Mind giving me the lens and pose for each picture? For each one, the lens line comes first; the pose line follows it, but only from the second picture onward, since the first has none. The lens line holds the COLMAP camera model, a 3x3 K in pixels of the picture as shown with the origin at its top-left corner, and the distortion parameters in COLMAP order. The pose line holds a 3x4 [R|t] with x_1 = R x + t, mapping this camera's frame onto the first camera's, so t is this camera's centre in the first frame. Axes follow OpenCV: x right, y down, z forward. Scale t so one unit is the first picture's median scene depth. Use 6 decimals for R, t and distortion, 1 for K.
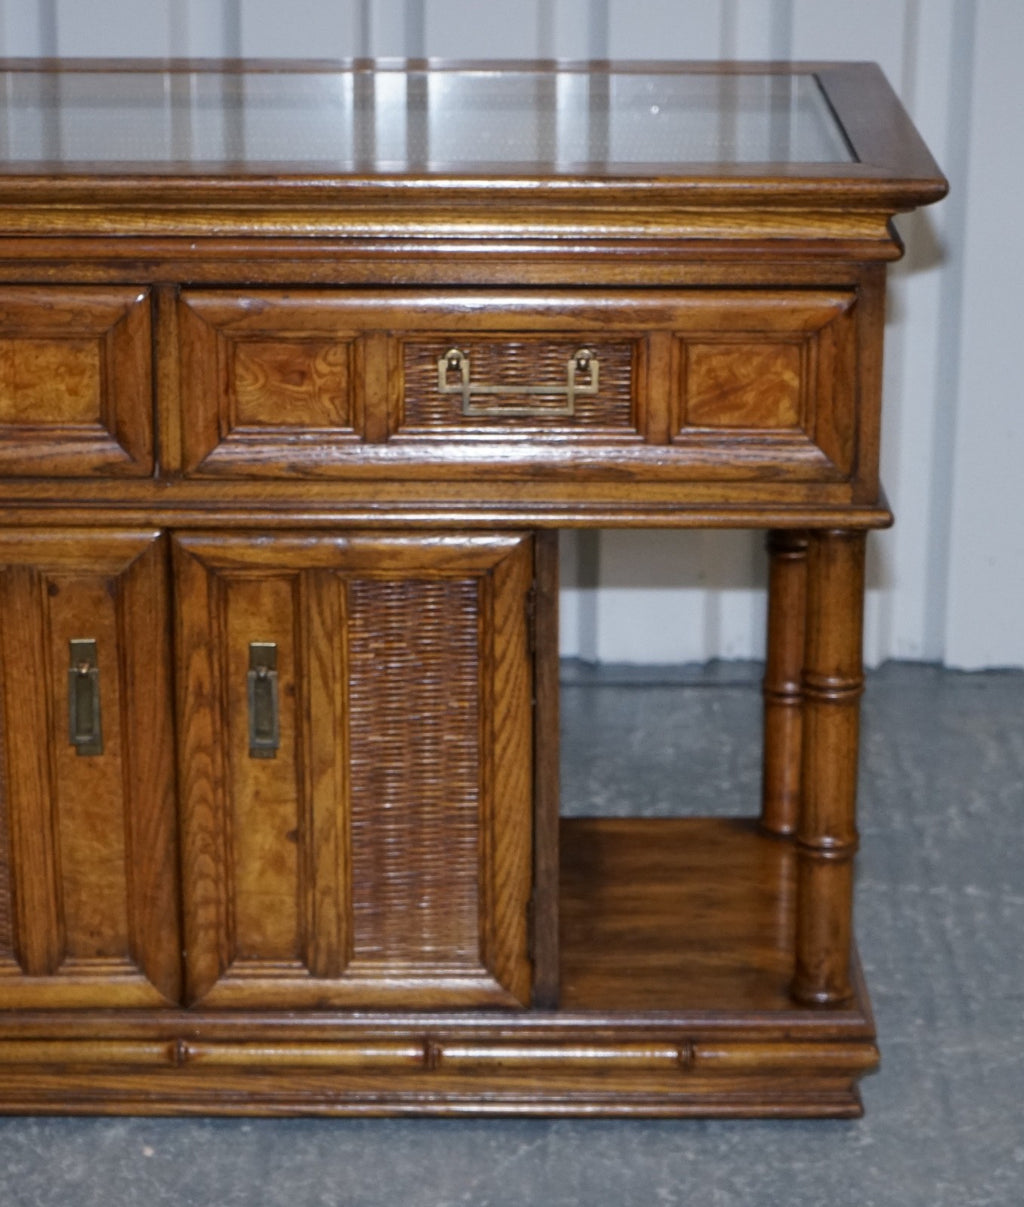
lens RADIAL K [[3762.9, 0, 511.9], [0, 3762.9, 603.0], [0, 0, 1]] dist [-0.060561, 0.000000]
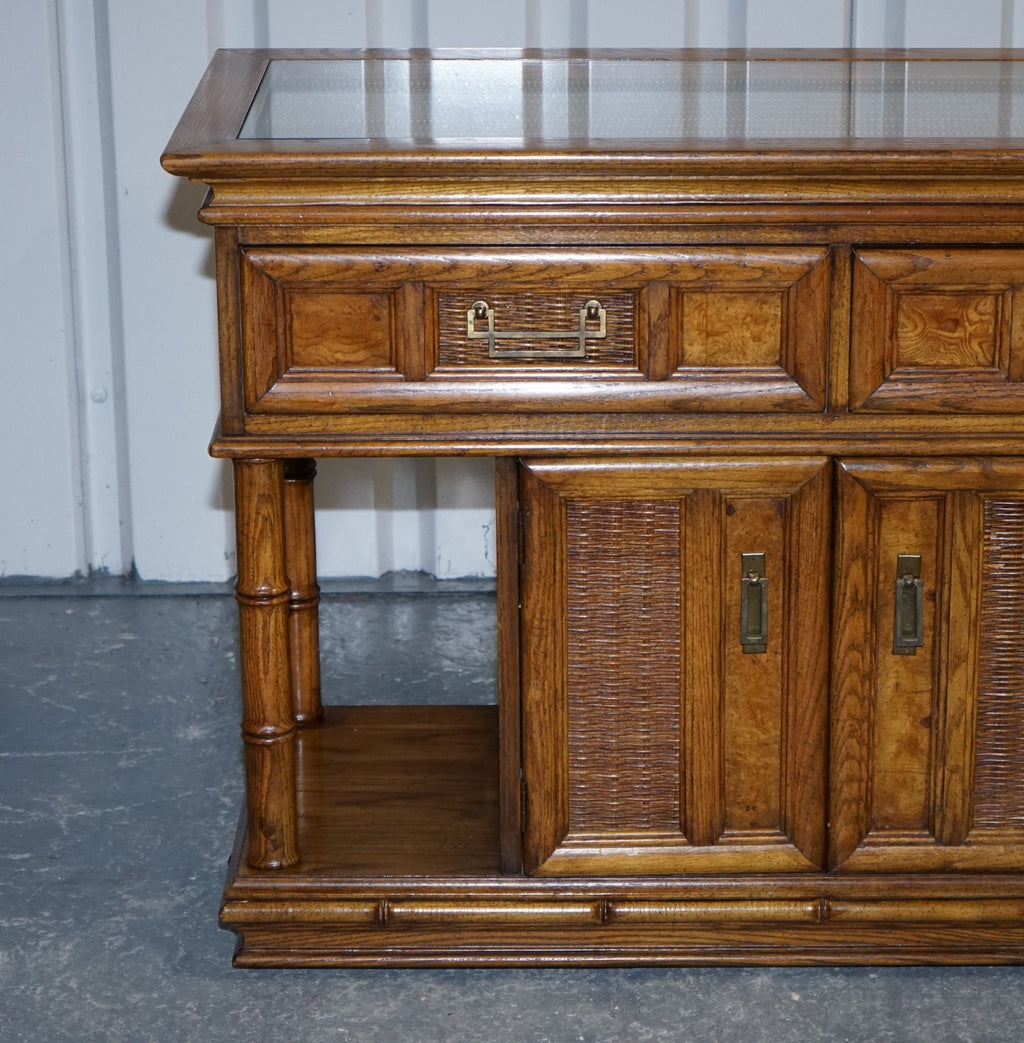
lens RADIAL K [[3257.9, 0, 576.2], [0, 3257.9, 503.5], [0, 0, 1]] dist [-0.052376, 0.000000]
pose [[0.999957, -0.007517, 0.005439, -0.173638], [0.007545, 0.999959, -0.005030, -0.000900], [-0.005401, 0.005071, 0.999973, 0.000820]]
